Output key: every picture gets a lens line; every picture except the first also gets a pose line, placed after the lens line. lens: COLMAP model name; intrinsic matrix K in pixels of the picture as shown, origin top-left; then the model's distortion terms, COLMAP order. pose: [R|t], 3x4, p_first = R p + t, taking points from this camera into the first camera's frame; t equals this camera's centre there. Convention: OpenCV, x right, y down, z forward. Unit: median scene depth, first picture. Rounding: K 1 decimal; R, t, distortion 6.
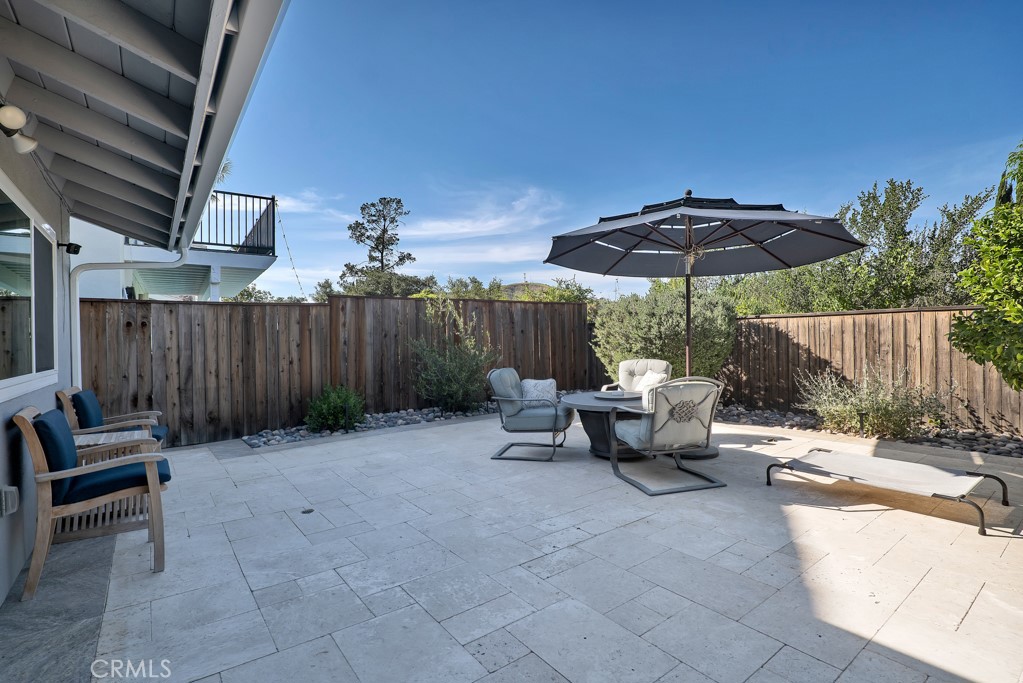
lens RADIAL K [[486.4, 0, 509.3], [0, 486.4, 339.8], [0, 0, 1]] dist [-0.015229, 0.002465]
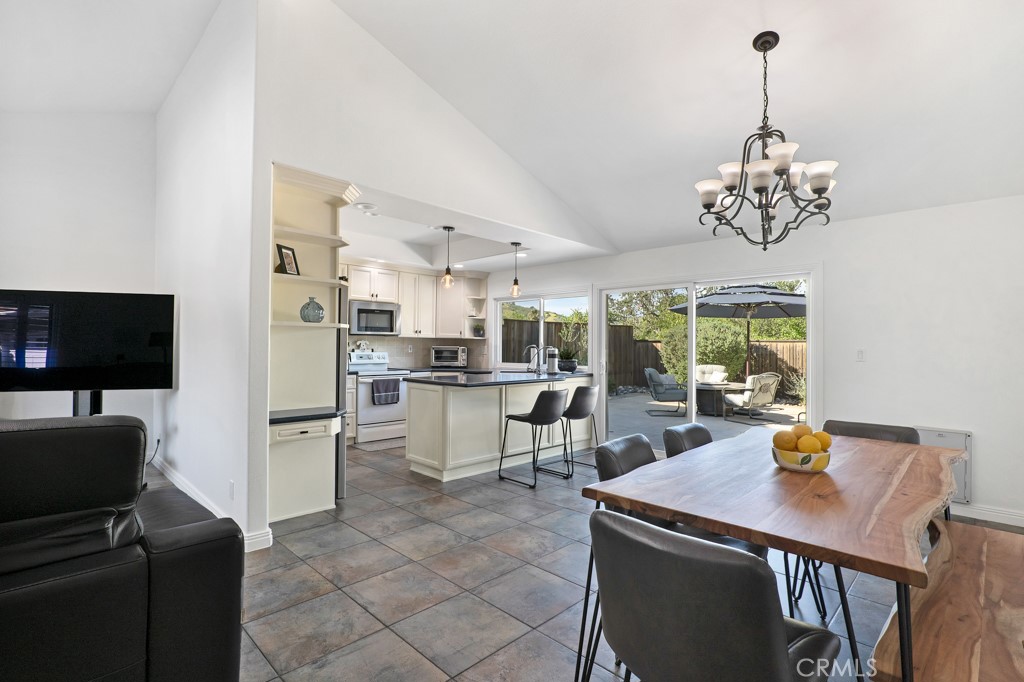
lens RADIAL K [[484.4, 0, 510.5], [0, 484.4, 339.9], [0, 0, 1]] dist [-0.021674, 0.002237]
pose [[0.988433, 0.026428, 0.149340, -0.695051], [-0.024286, 0.999575, -0.016150, -0.003763], [-0.149703, 0.012337, 0.988654, -0.611910]]
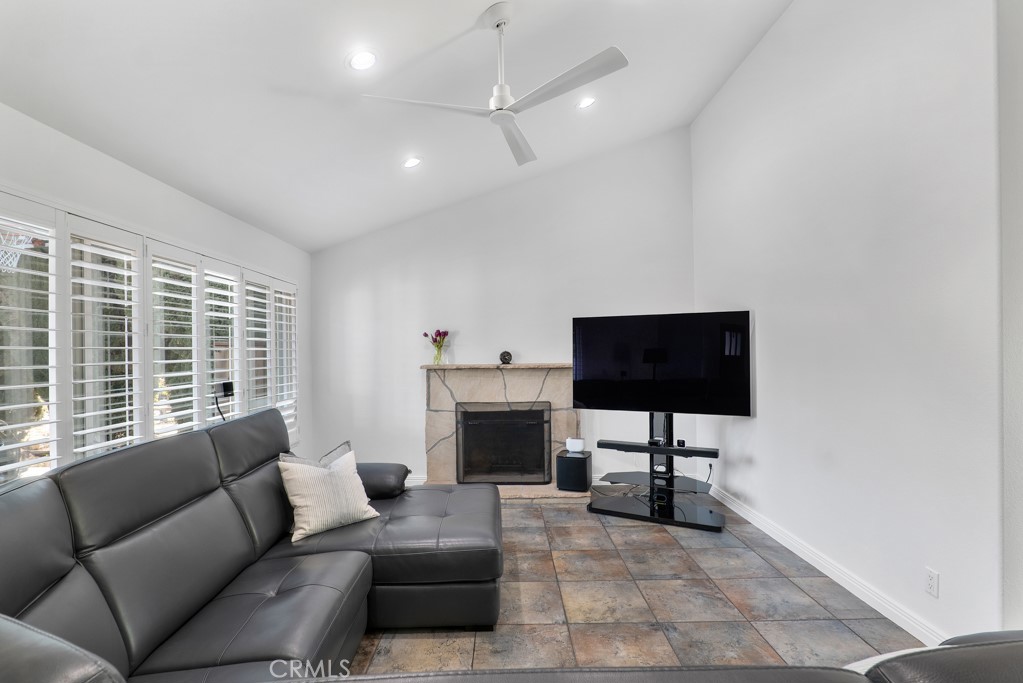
lens RADIAL K [[522.0, 0, 519.6], [0, 522.0, 355.4], [0, 0, 1]] dist [-0.006832, 0.001445]
pose [[0.802555, 0.015594, -0.596374, -0.903654], [-0.006374, 0.999825, 0.017565, -0.019950], [0.596544, -0.010295, 0.802515, -0.566444]]
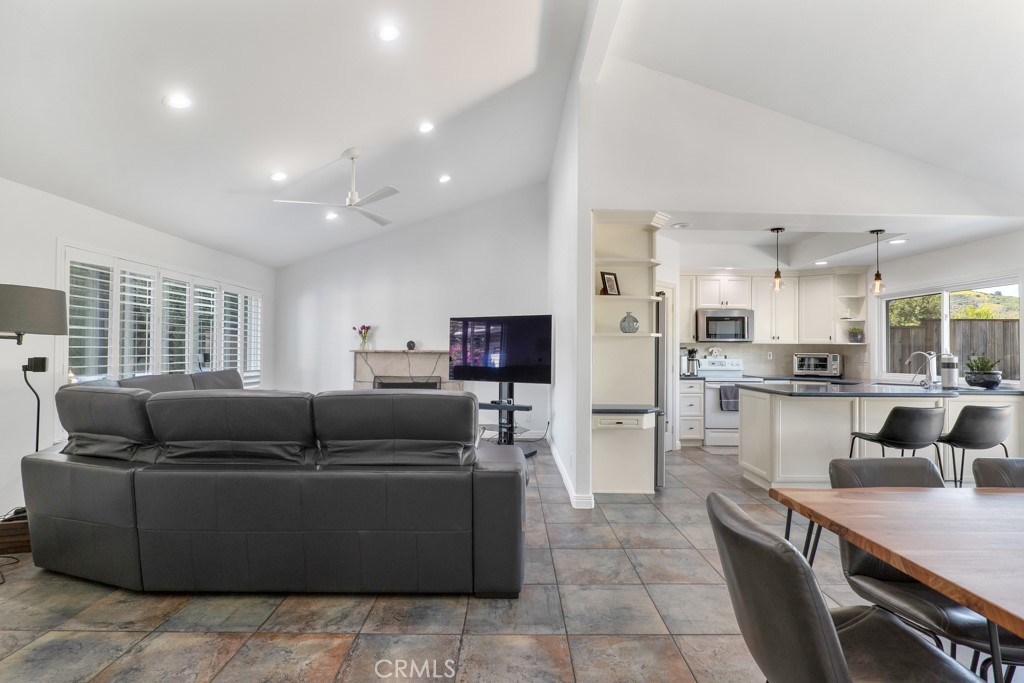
lens RADIAL K [[486.9, 0, 513.8], [0, 486.9, 341.5], [0, 0, 1]] dist [-0.015229, 0.002465]
pose [[0.804835, 0.012566, -0.593365, -0.570850], [-0.021410, 0.999740, -0.007869, -0.006393], [0.593112, 0.019037, 0.804895, -0.664439]]
